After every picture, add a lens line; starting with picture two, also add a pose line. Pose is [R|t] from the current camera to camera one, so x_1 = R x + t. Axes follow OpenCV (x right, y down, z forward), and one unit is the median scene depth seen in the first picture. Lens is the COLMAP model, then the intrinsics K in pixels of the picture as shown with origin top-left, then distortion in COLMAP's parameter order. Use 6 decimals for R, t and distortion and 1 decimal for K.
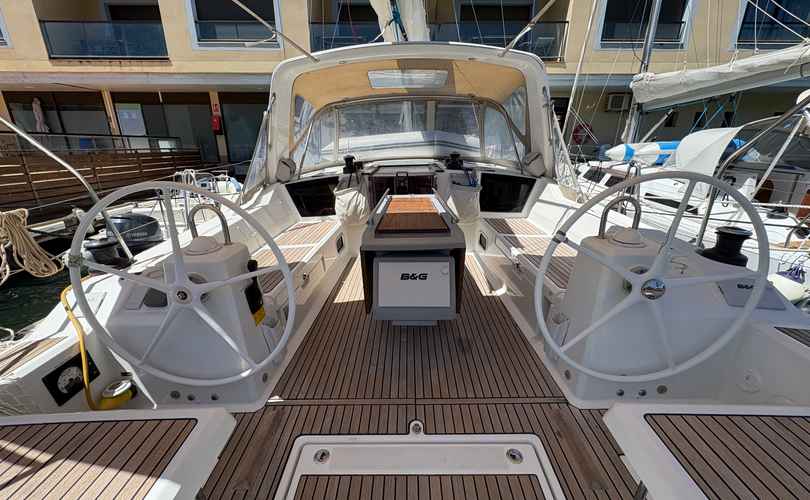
lens RADIAL K [[323.5, 0, 405.0], [0, 323.5, 250.0], [0, 0, 1]] dist [-0.001654, -0.000063]
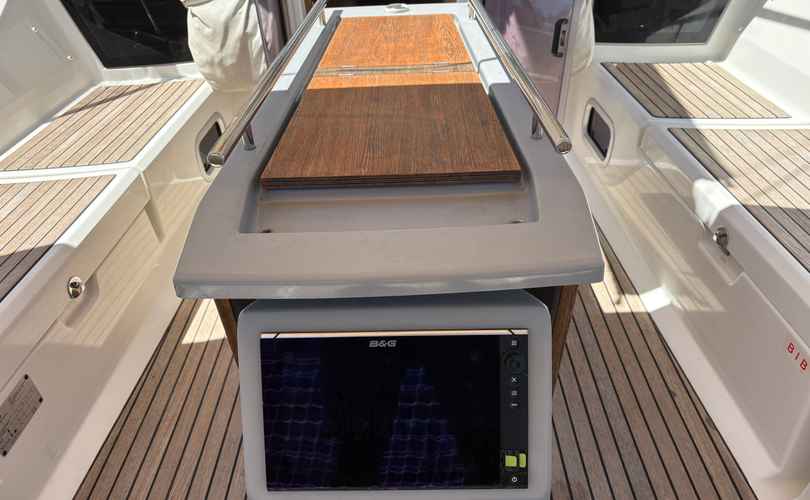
lens RADIAL K [[610.8, 0, 405.0], [0, 610.8, 250.0], [0, 0, 1]] dist [0.011766, 0.004894]
pose [[0.999662, -0.025461, 0.005188, 0.020361], [0.023342, 0.967665, 0.251158, -0.089891], [-0.011415, -0.250952, 0.967932, 0.339550]]
